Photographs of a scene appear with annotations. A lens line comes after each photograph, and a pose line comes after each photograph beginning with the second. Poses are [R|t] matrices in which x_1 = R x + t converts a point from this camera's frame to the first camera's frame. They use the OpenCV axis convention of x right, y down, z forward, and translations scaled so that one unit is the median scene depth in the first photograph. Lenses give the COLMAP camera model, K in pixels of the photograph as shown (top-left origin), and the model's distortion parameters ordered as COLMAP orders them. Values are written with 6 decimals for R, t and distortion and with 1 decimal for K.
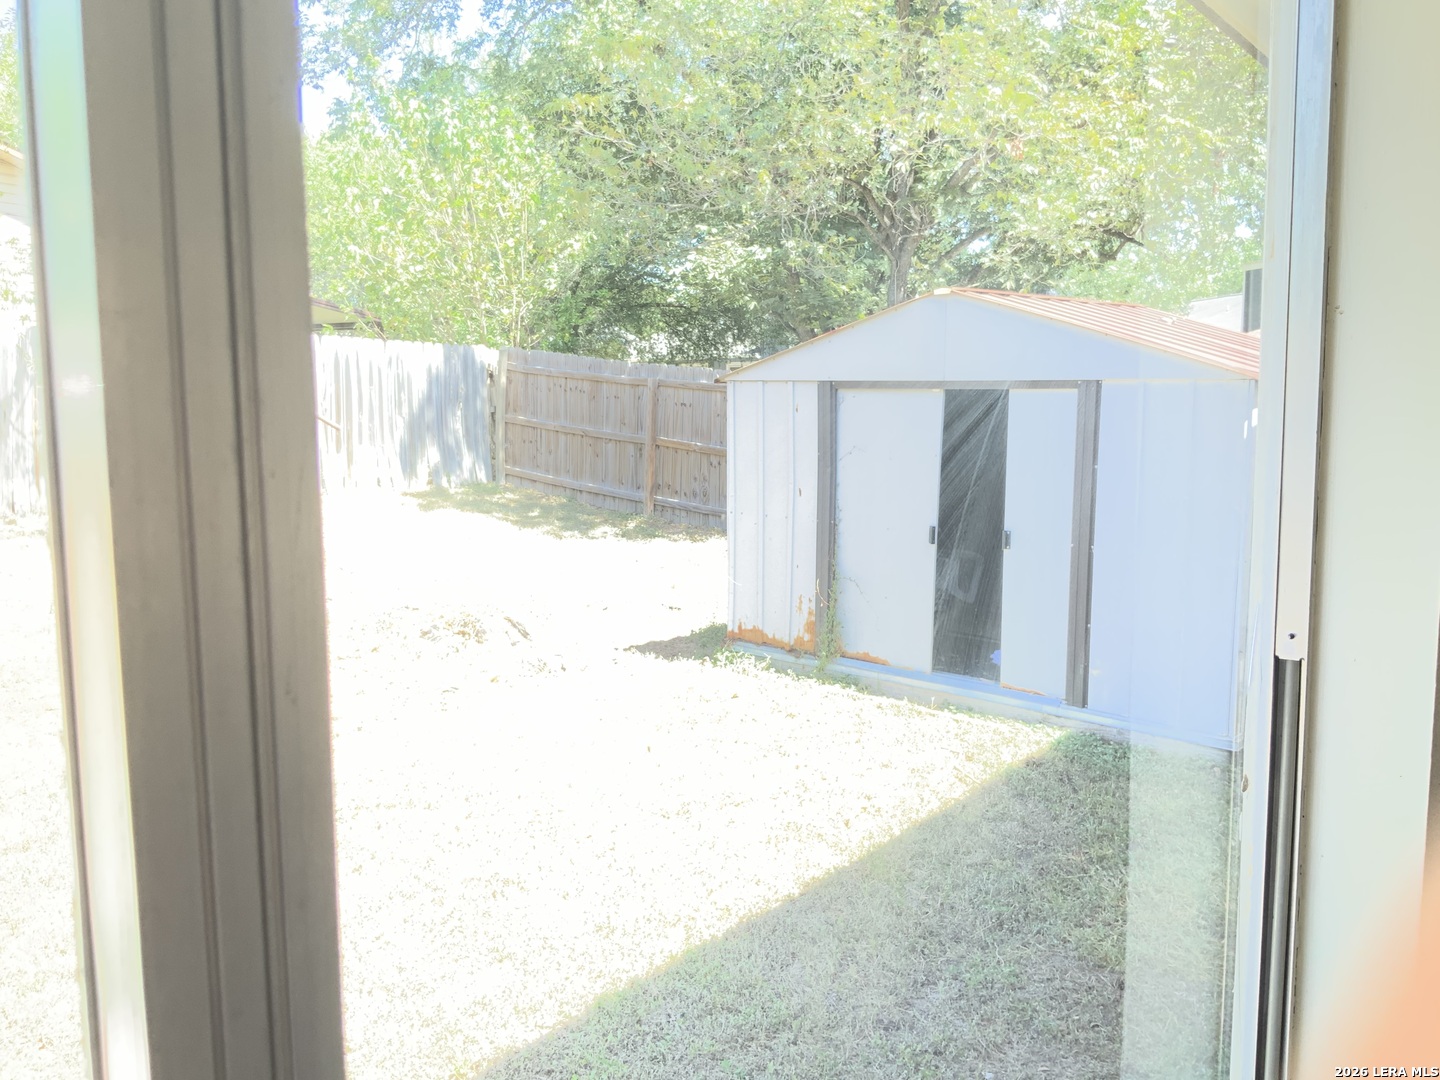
lens RADIAL K [[1194.3, 0, 715.7], [0, 1194.3, 540.3], [0, 0, 1]] dist [0.071599, -0.130760]
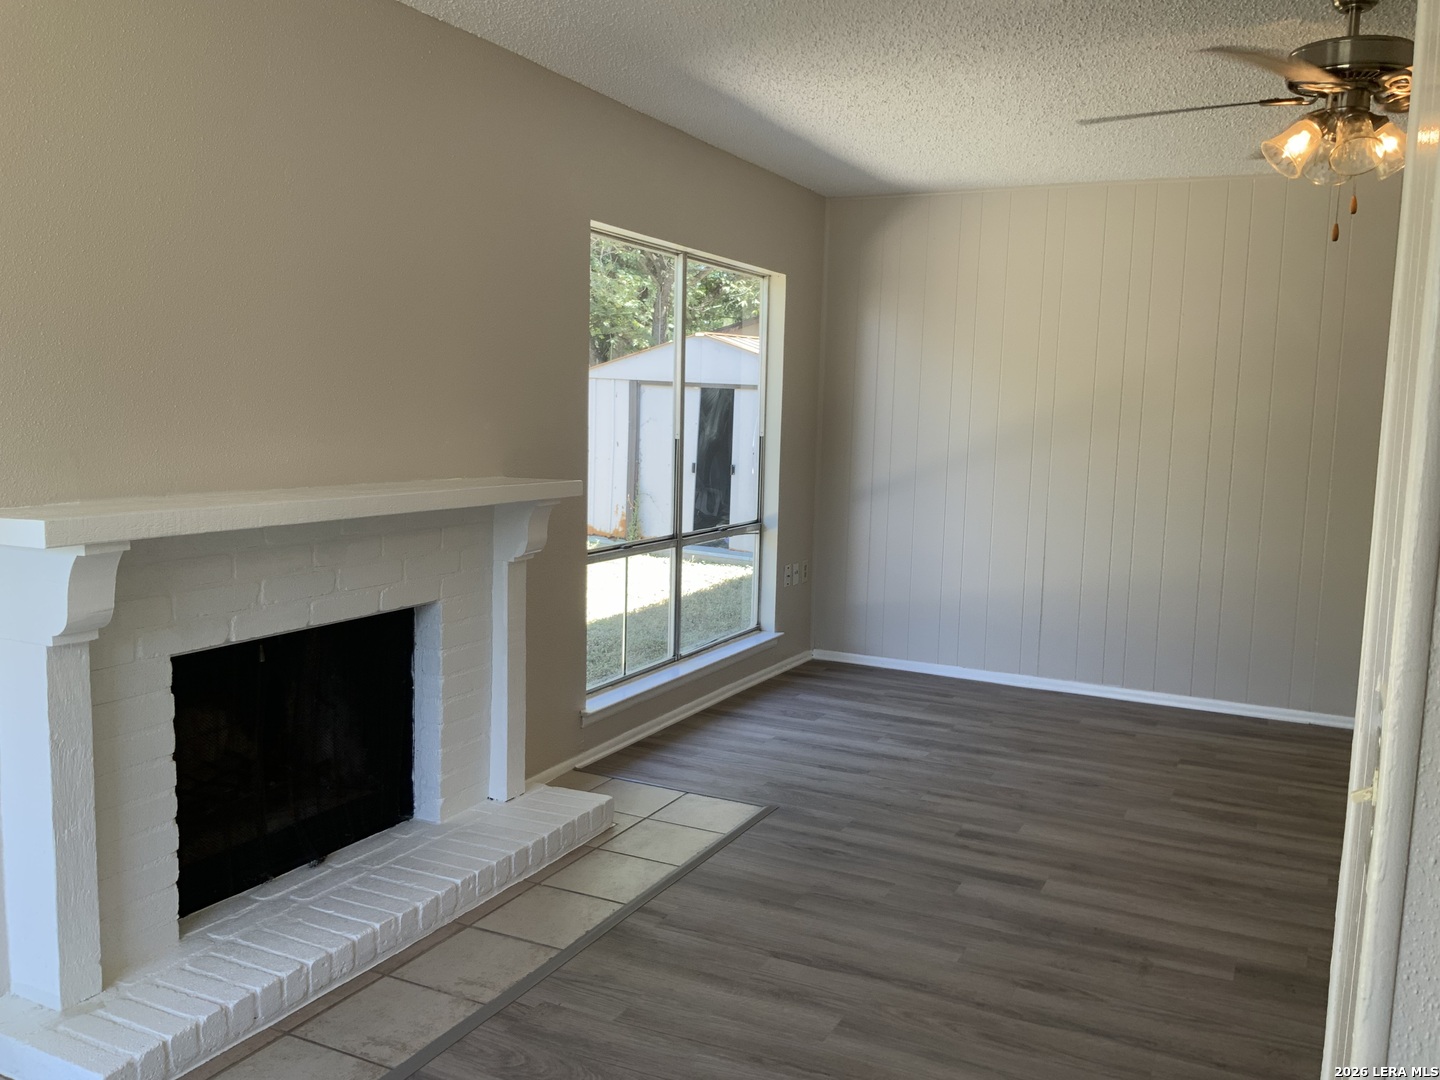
lens RADIAL K [[1194.3, 0, 727.6], [0, 1194.3, 545.7], [0, 0, 1]] dist [0.071599, -0.130760]
pose [[0.975938, 0.004384, 0.218005, -0.071634], [-0.007258, 0.999897, 0.012382, 0.040106], [-0.217929, -0.013666, 0.975869, -0.342792]]
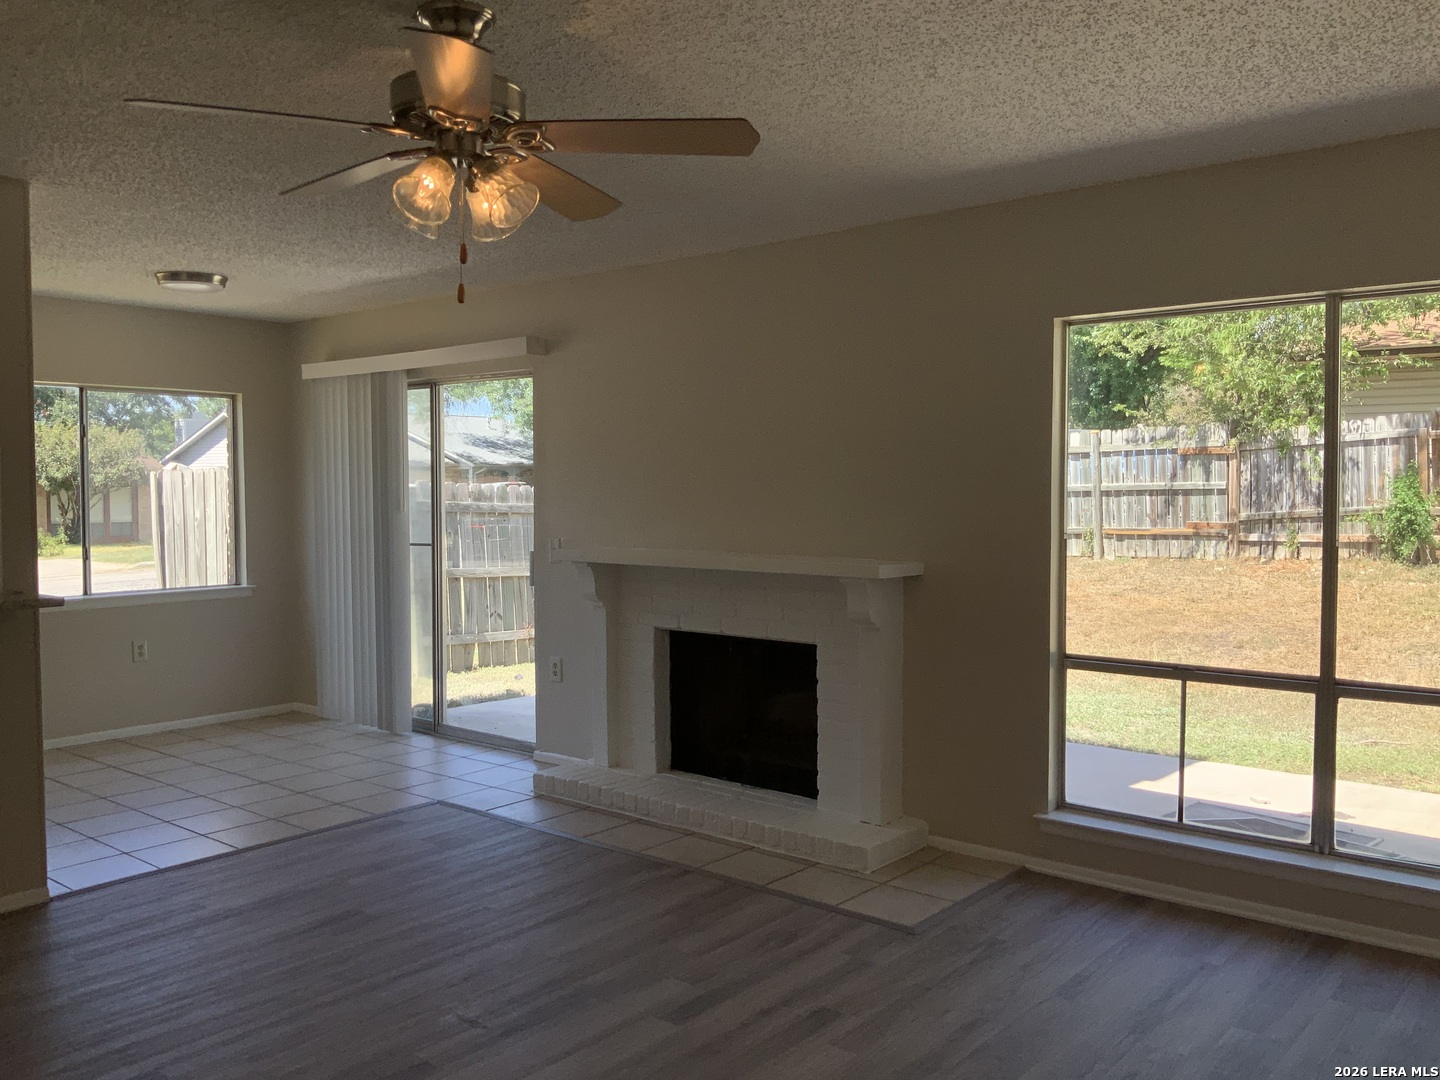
lens RADIAL K [[1194.3, 0, 726.5], [0, 1194.3, 543.9], [0, 0, 1]] dist [0.071599, -0.130760]
pose [[-0.044020, 0.038917, -0.998272, 0.265226], [-0.109405, 0.993043, 0.043537, 0.014770], [0.993022, 0.111133, -0.039456, -0.104028]]
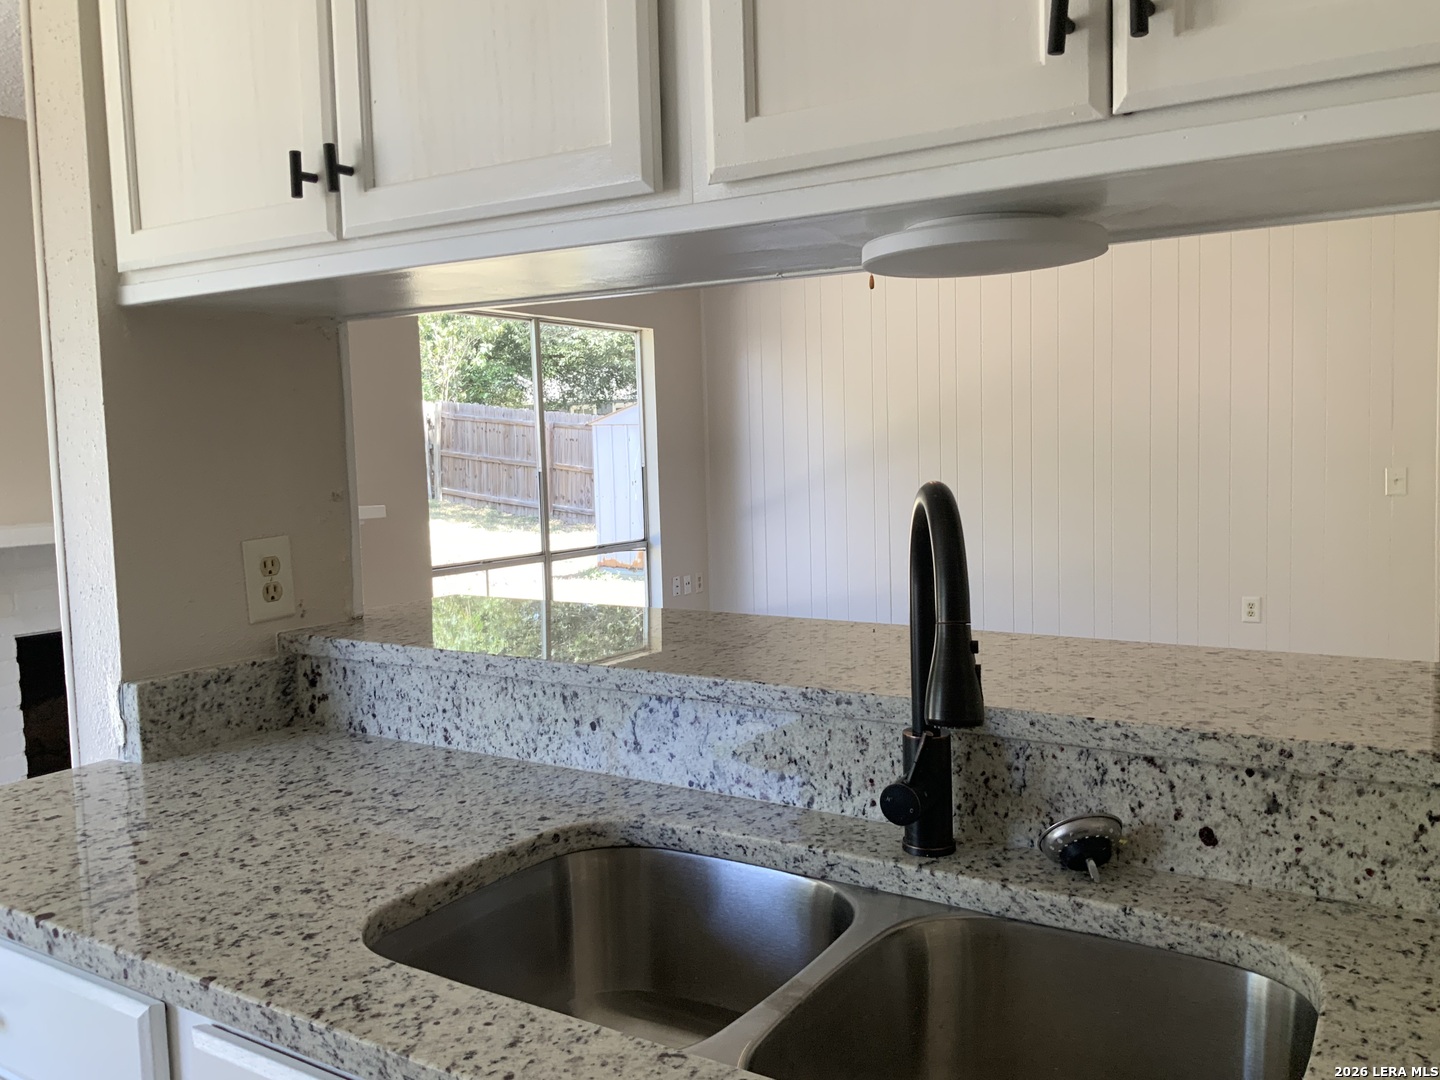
lens RADIAL K [[1194.3, 0, 722.9], [0, 1194.3, 540.4], [0, 0, 1]] dist [0.071599, -0.130760]
pose [[0.995352, -0.030756, 0.091256, 0.018150], [0.033467, 0.999038, -0.028334, 0.051890], [-0.090297, 0.031256, 0.995424, -0.423771]]
